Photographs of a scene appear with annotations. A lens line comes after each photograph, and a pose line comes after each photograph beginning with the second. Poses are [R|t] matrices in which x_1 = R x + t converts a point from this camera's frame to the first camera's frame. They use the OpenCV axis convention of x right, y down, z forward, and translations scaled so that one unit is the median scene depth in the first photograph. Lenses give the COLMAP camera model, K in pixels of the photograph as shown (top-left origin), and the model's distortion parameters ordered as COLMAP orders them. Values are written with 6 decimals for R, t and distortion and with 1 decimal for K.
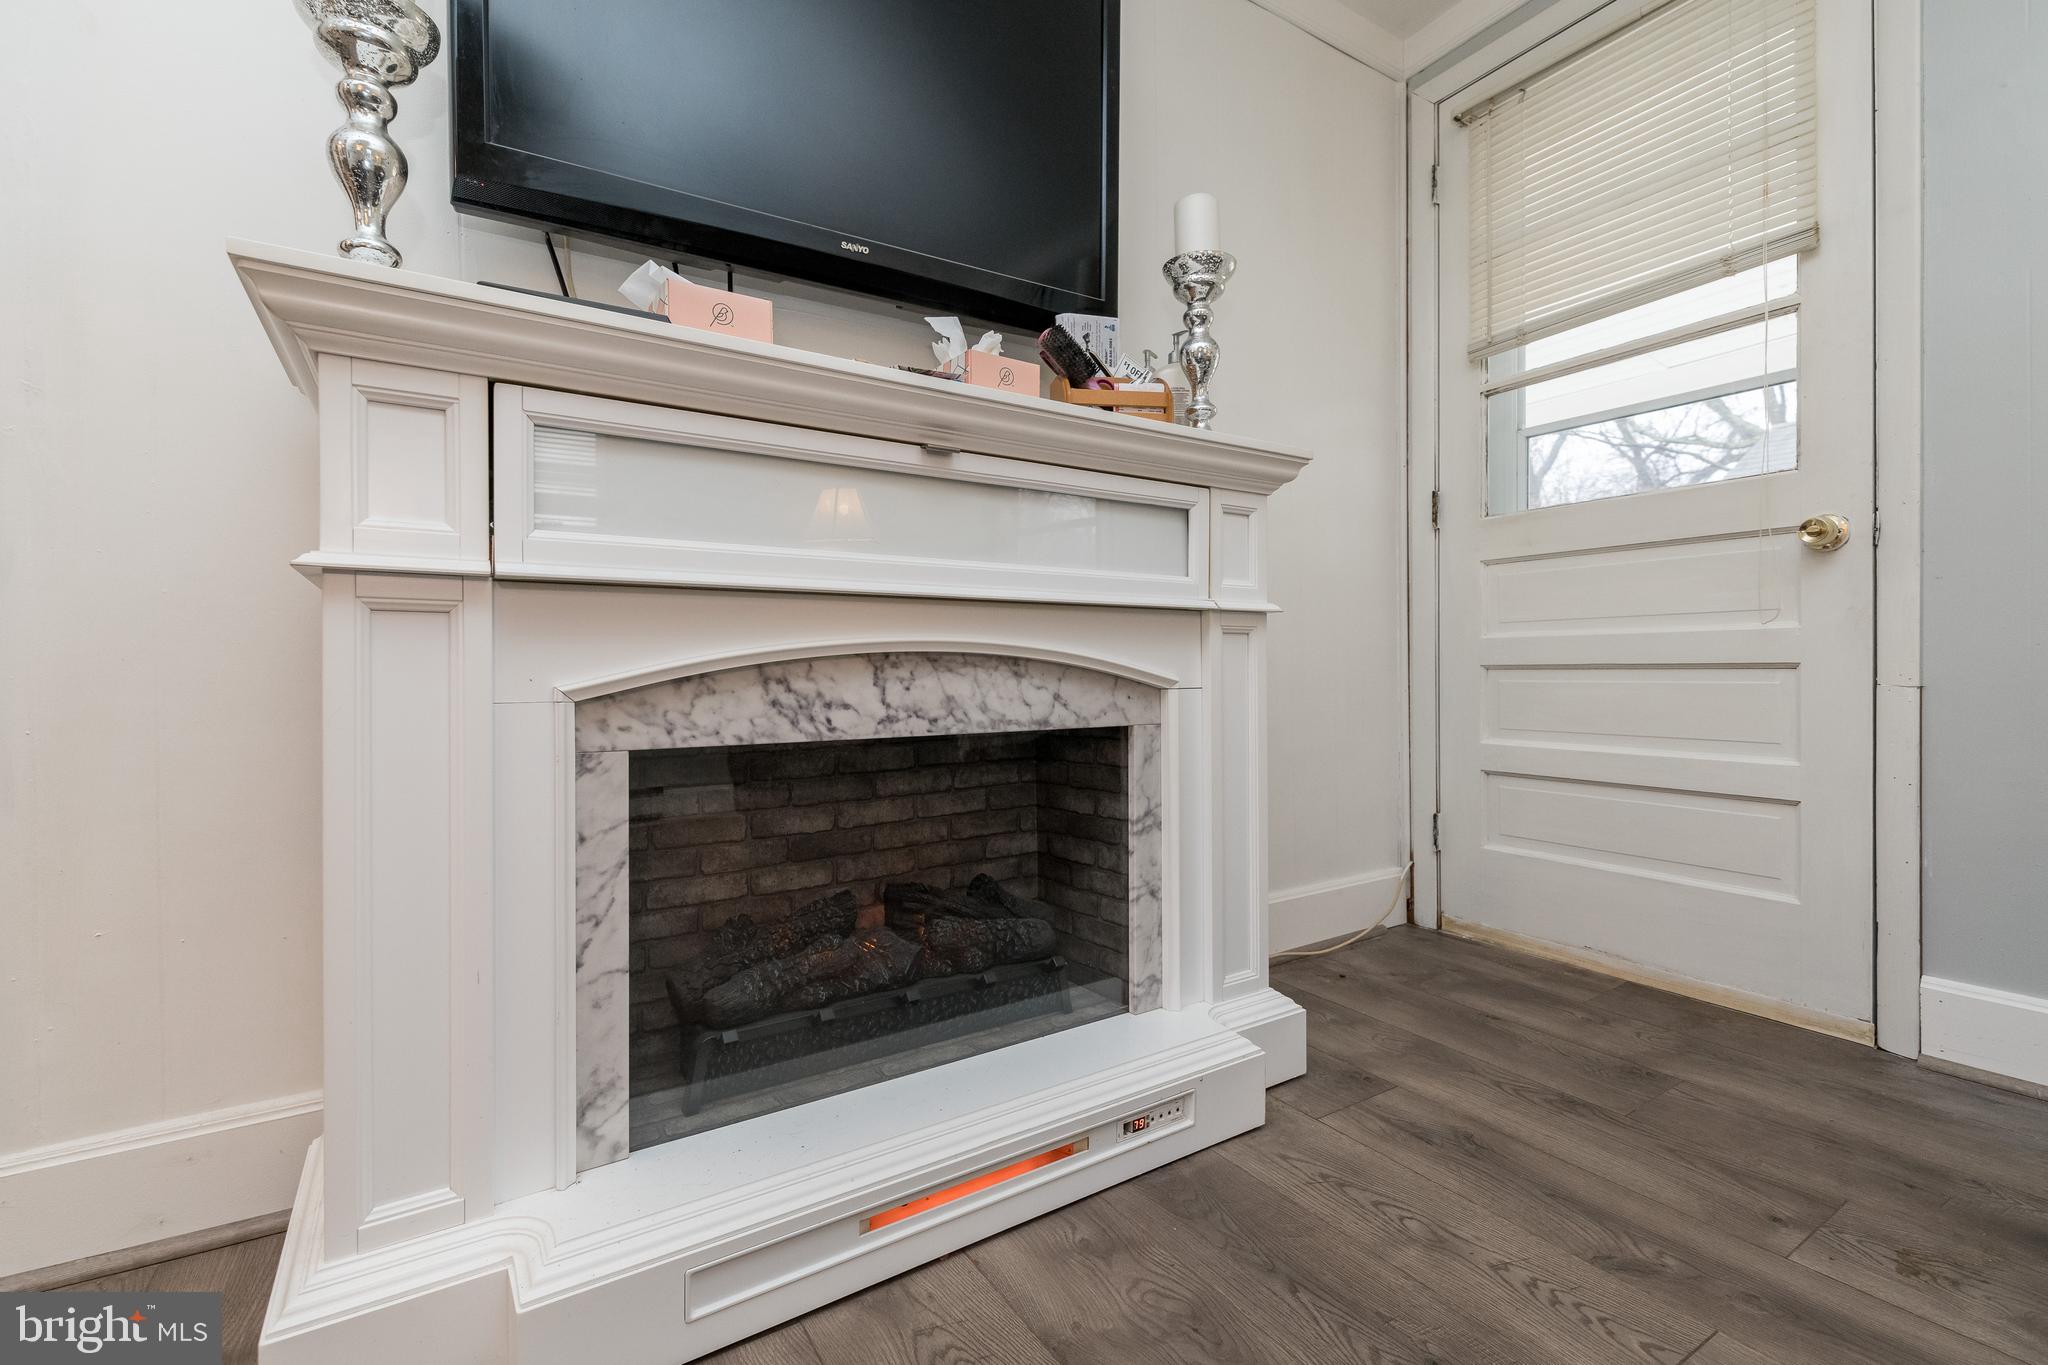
lens RADIAL K [[888.1, 0, 1022.7], [0, 888.1, 670.7], [0, 0, 1]] dist [0.013134, -0.006399]
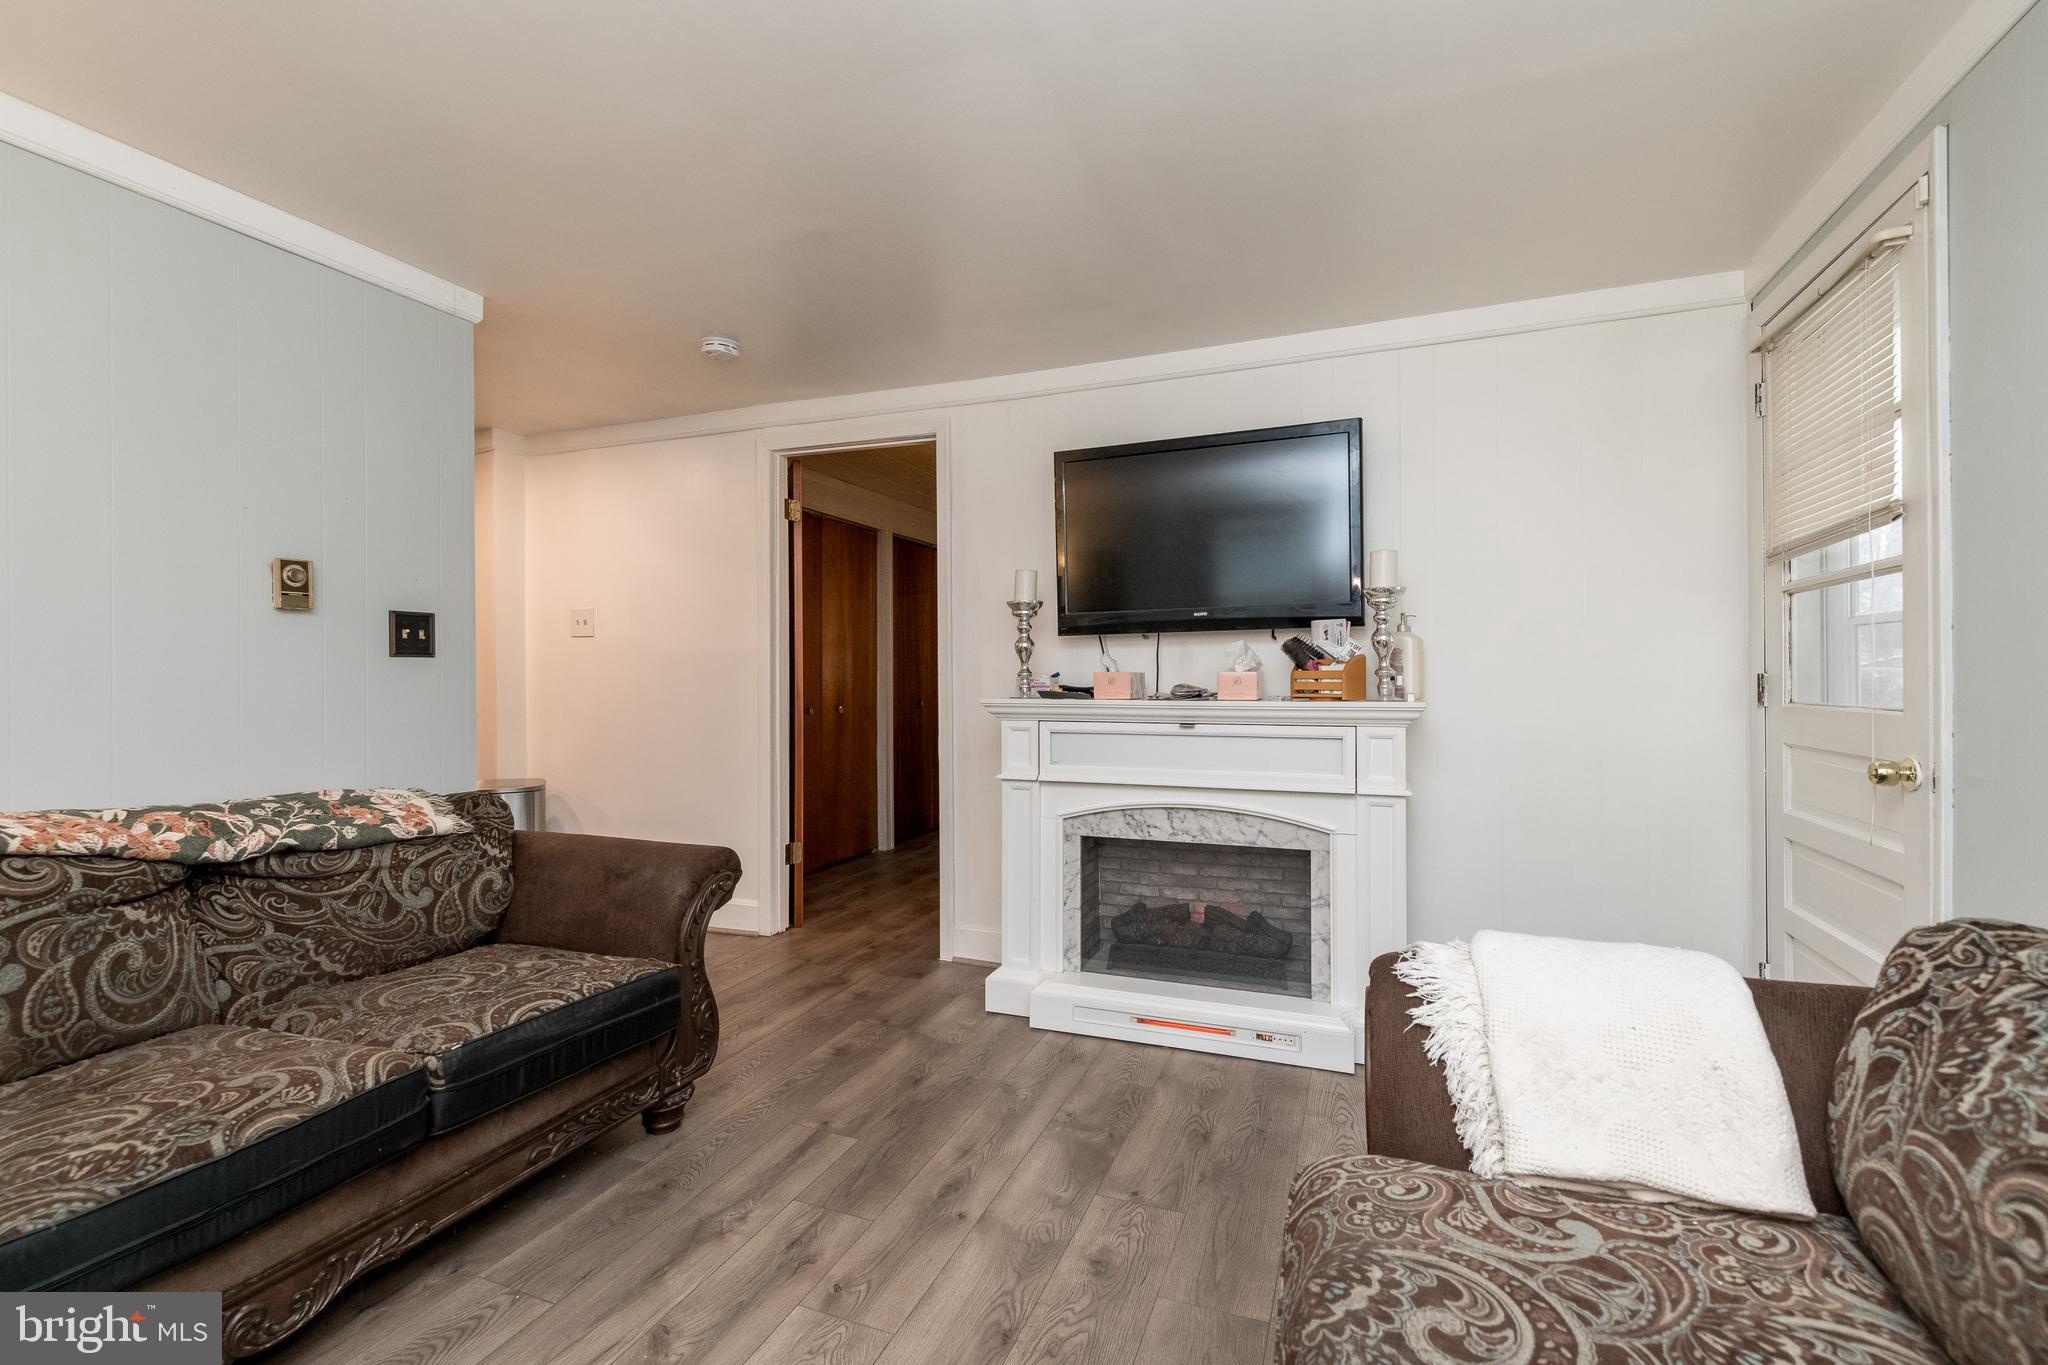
lens RADIAL K [[888.1, 0, 1029.2], [0, 888.1, 676.7], [0, 0, 1]] dist [0.013134, -0.006399]
pose [[0.592287, 0.001298, -0.805726, 1.401741], [-0.002204, 0.999998, -0.000010, -0.333772], [0.805724, 0.001781, 0.592288, -0.679560]]
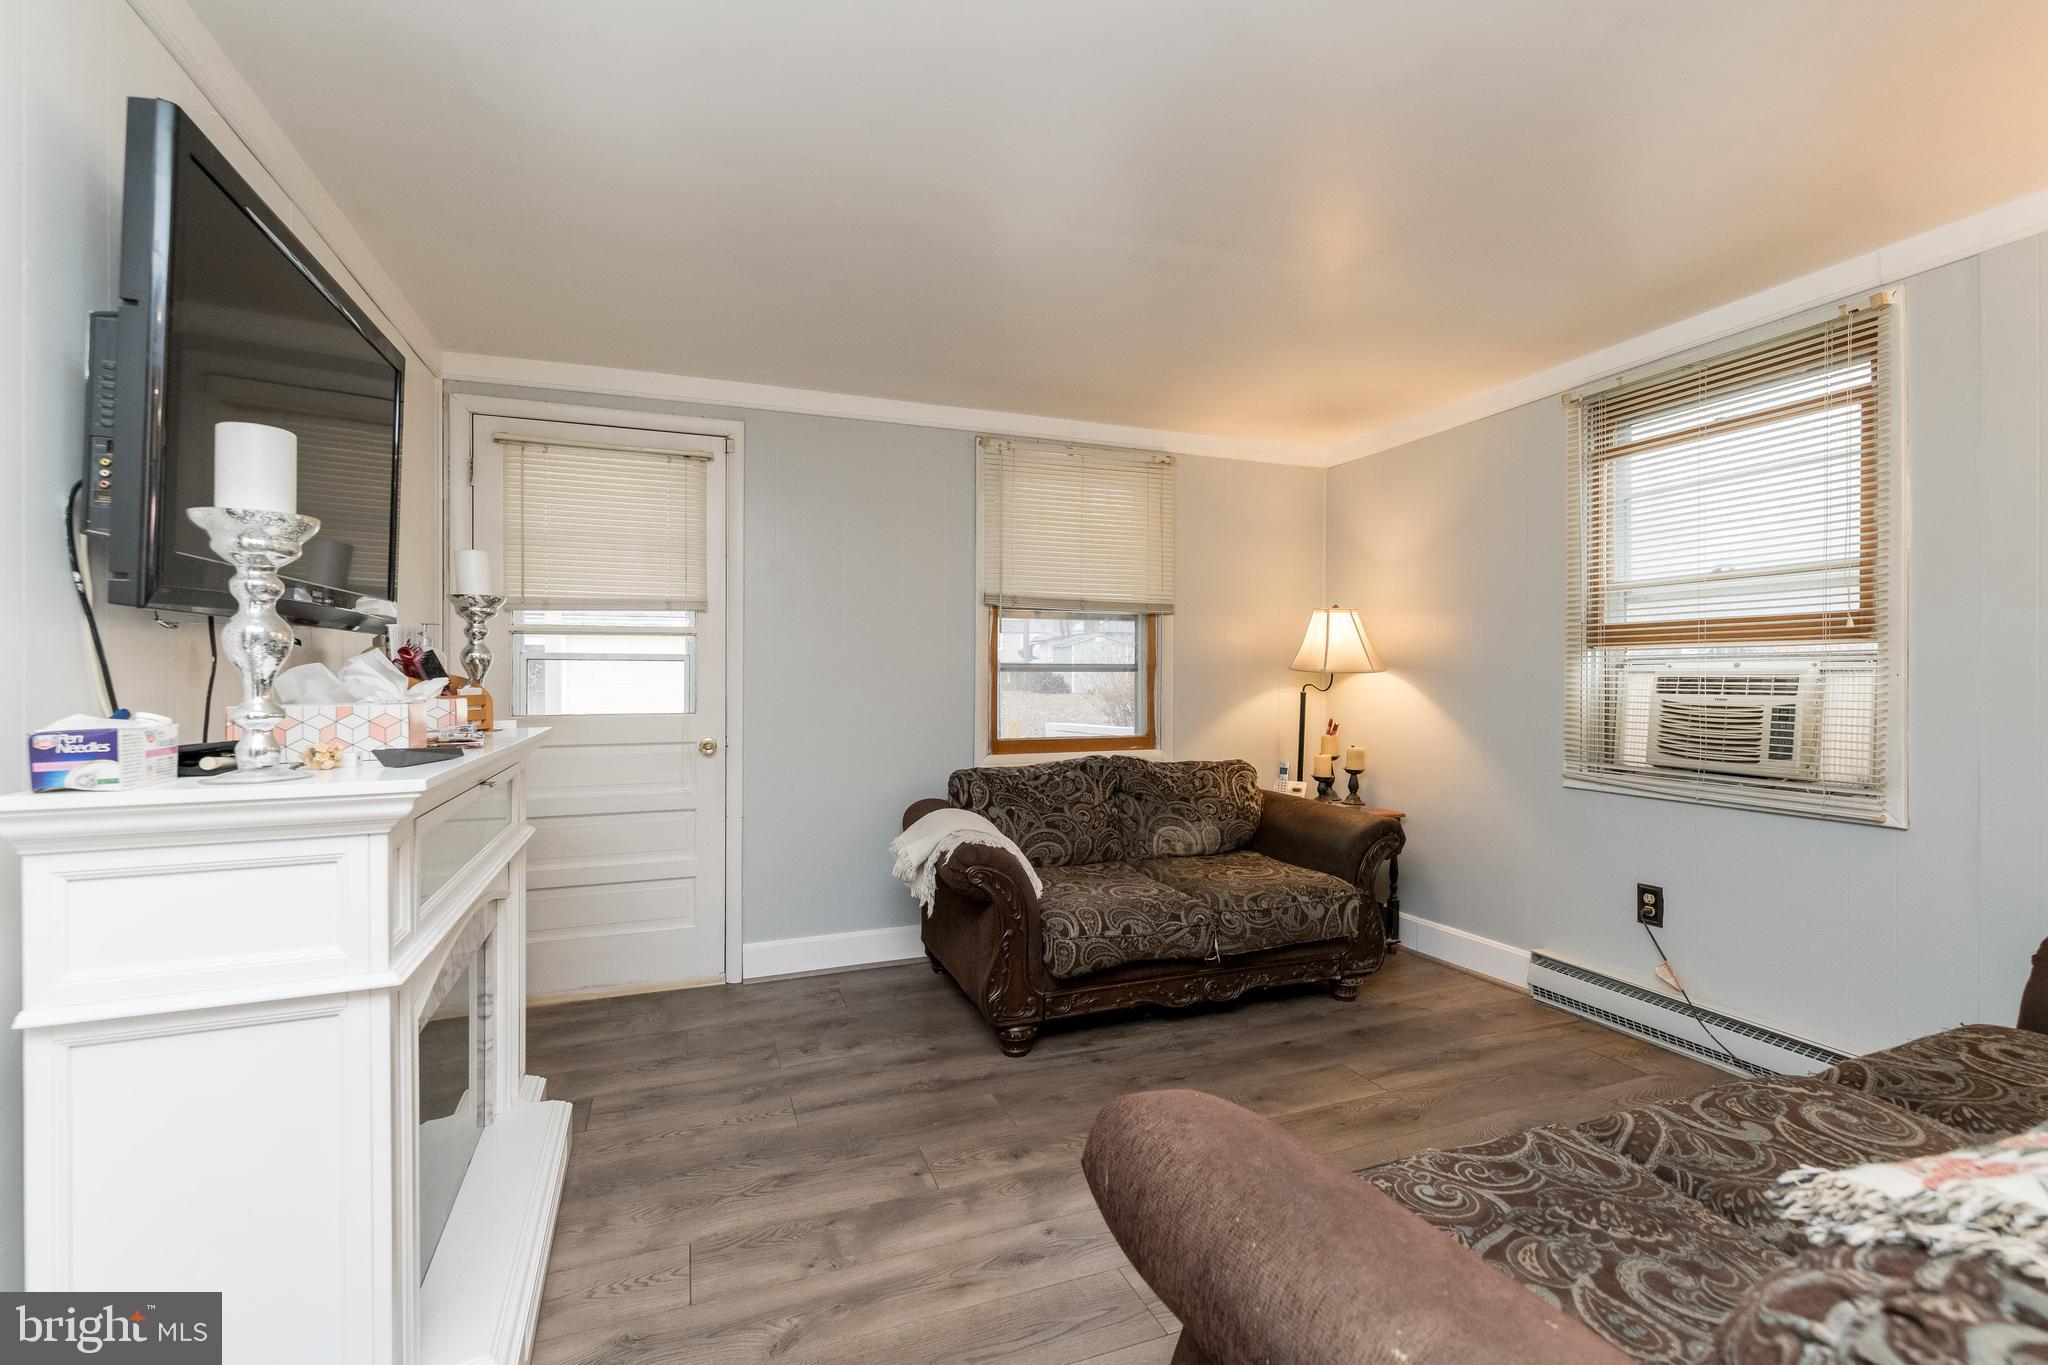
lens RADIAL K [[888.1, 0, 1030.4], [0, 888.1, 677.9], [0, 0, 1]] dist [0.013134, -0.006399]
pose [[0.197730, 0.002423, 0.980254, -1.225968], [0.006700, 0.999970, -0.003823, -0.369542], [-0.980234, 0.007324, 0.197708, -0.191722]]
